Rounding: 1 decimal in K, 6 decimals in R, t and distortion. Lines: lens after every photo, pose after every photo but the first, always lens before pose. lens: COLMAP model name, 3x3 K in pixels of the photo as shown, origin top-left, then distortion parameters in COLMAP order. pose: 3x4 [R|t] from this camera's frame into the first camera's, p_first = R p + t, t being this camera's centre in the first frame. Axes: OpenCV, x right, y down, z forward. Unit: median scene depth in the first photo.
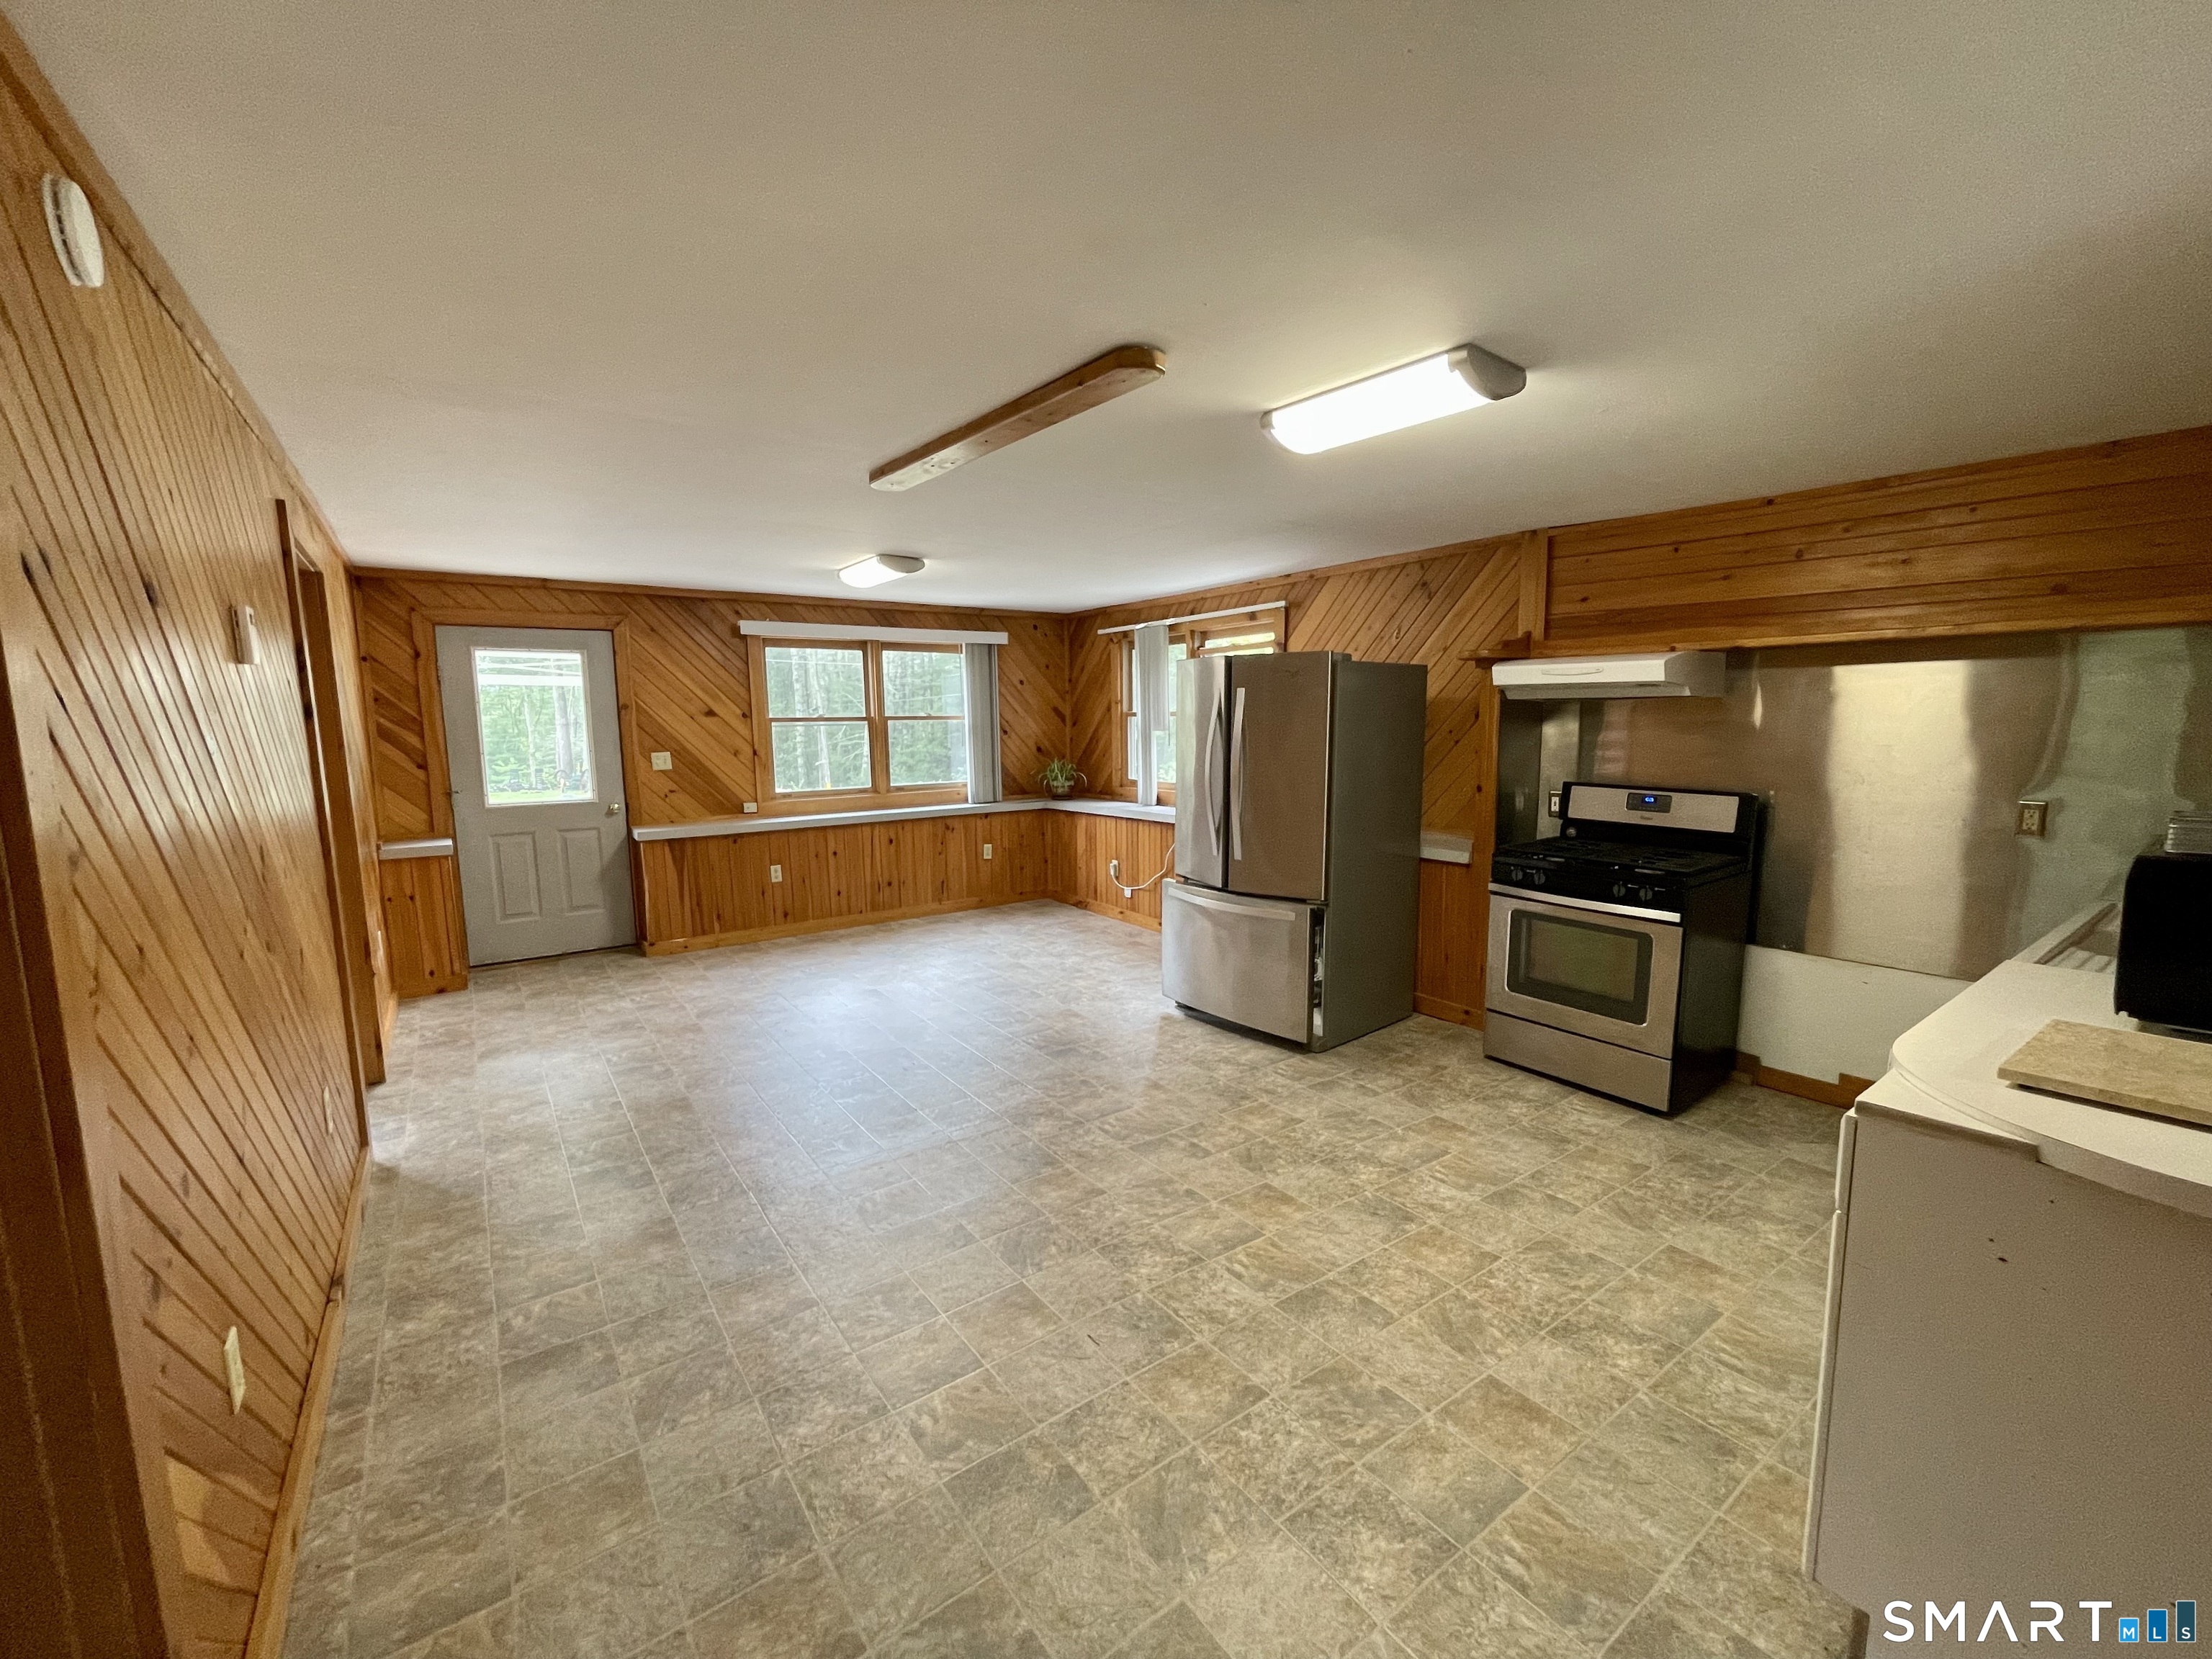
lens RADIAL K [[904.4, 0, 1099.2], [0, 904.4, 822.5], [0, 0, 1]] dist [-0.000031, -0.000843]
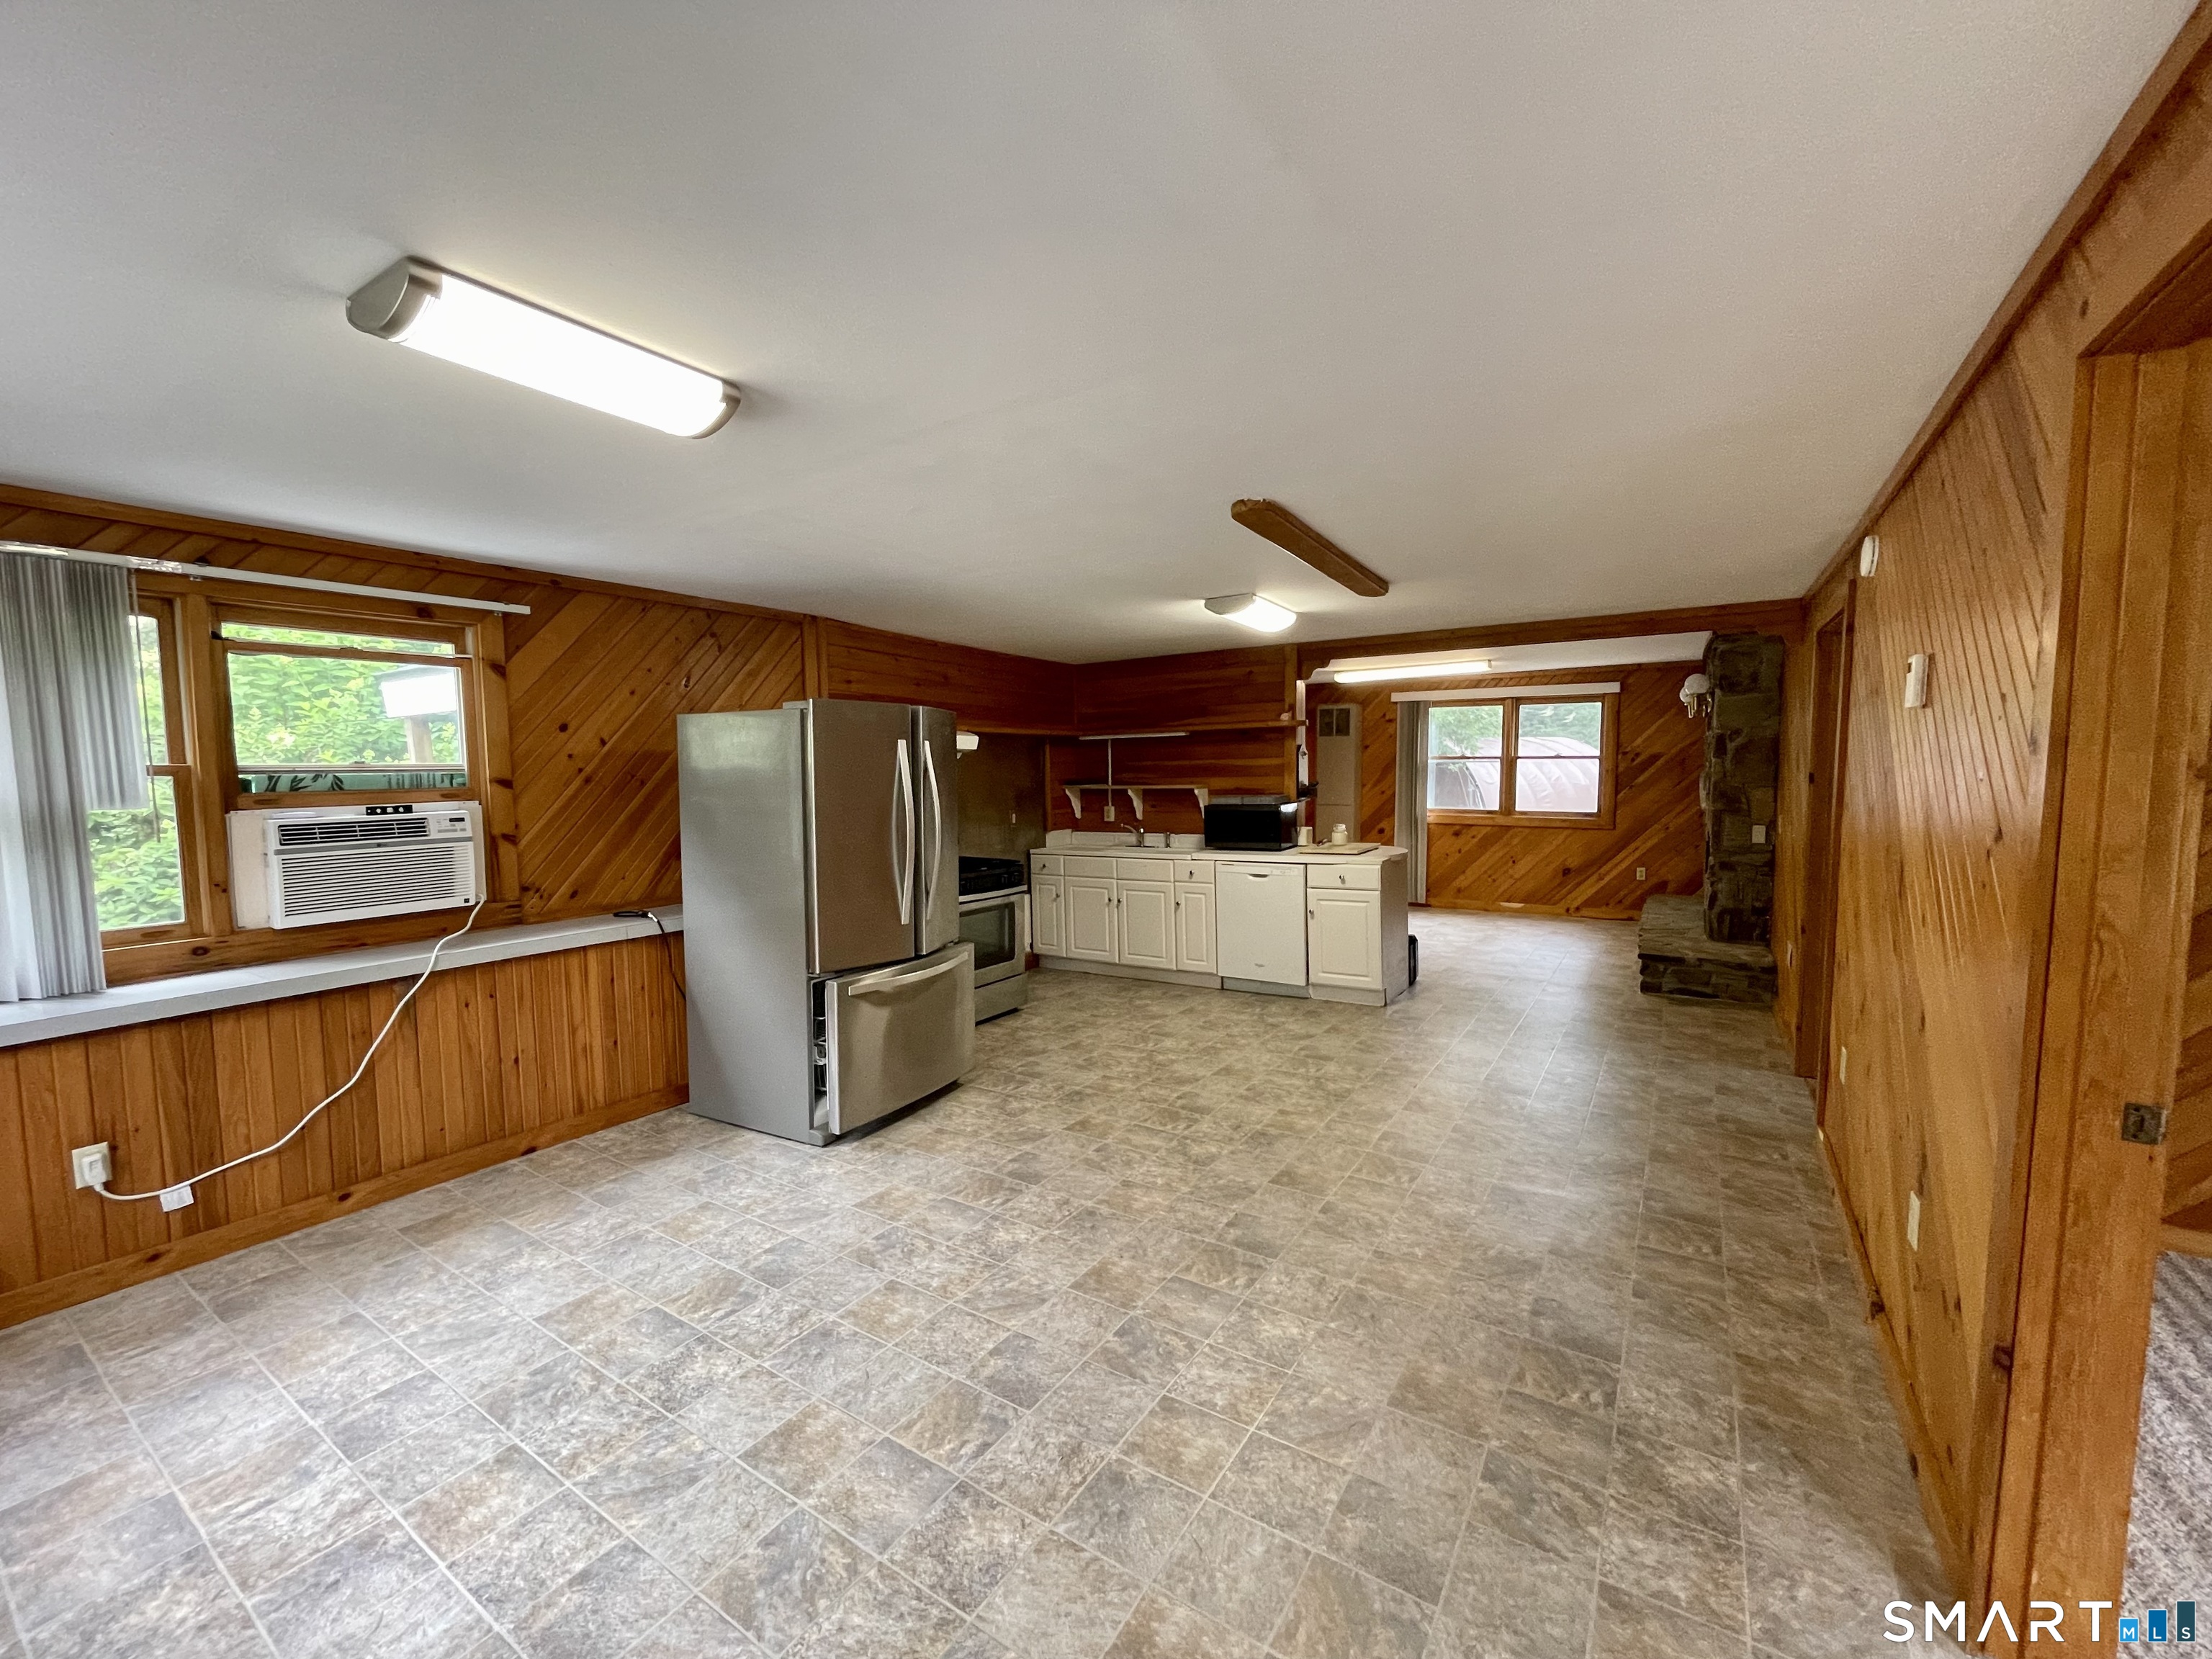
lens RADIAL K [[904.4, 0, 1103.0], [0, 904.4, 829.2], [0, 0, 1]] dist [-0.000031, -0.000843]
pose [[-0.367082, -0.051702, 0.928751, -0.978562], [0.119306, 0.987591, 0.102133, -0.158052], [-0.922506, 0.148296, -0.356358, 1.423326]]
